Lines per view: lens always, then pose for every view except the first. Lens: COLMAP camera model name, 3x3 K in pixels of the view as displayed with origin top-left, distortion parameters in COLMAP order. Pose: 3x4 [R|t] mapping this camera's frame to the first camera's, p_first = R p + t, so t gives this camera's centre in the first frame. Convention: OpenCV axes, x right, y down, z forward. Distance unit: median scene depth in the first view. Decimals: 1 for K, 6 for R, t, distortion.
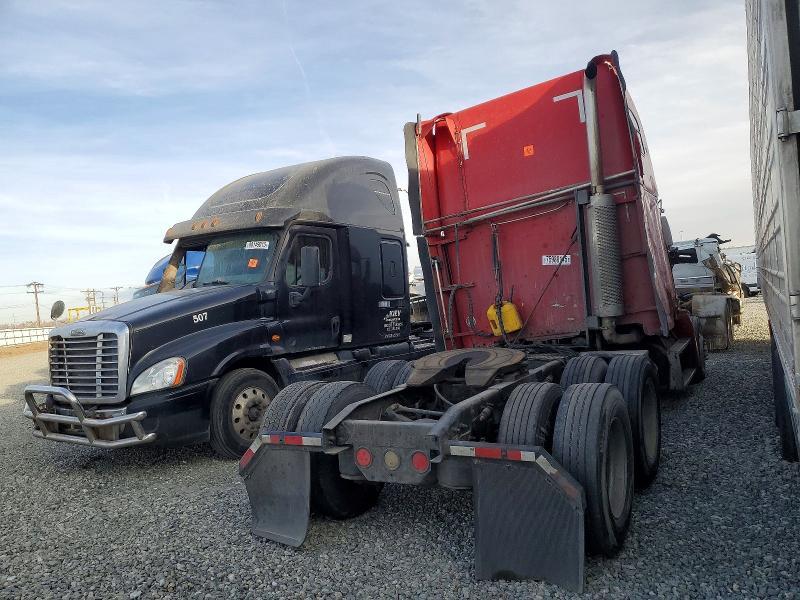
lens RADIAL K [[629.7, 0, 400.0], [0, 629.7, 300.0], [0, 0, 1]] dist [0.077170, -0.004204]
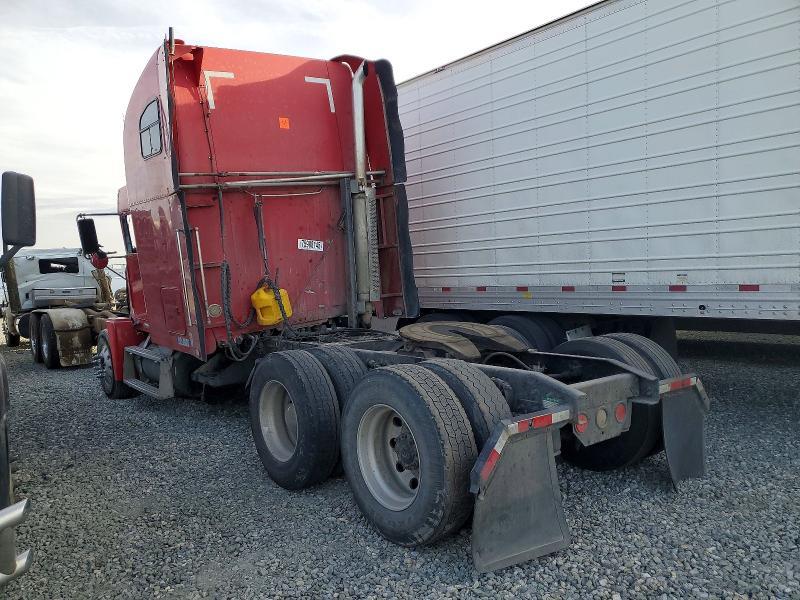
lens RADIAL K [[629.7, 0, 400.0], [0, 629.7, 300.0], [0, 0, 1]] dist [0.077170, -0.004204]
pose [[0.365364, 0.022874, 0.930584, -0.591162], [0.020015, 0.999274, -0.032421, 0.054110], [-0.930650, 0.030471, 0.364641, 0.520952]]
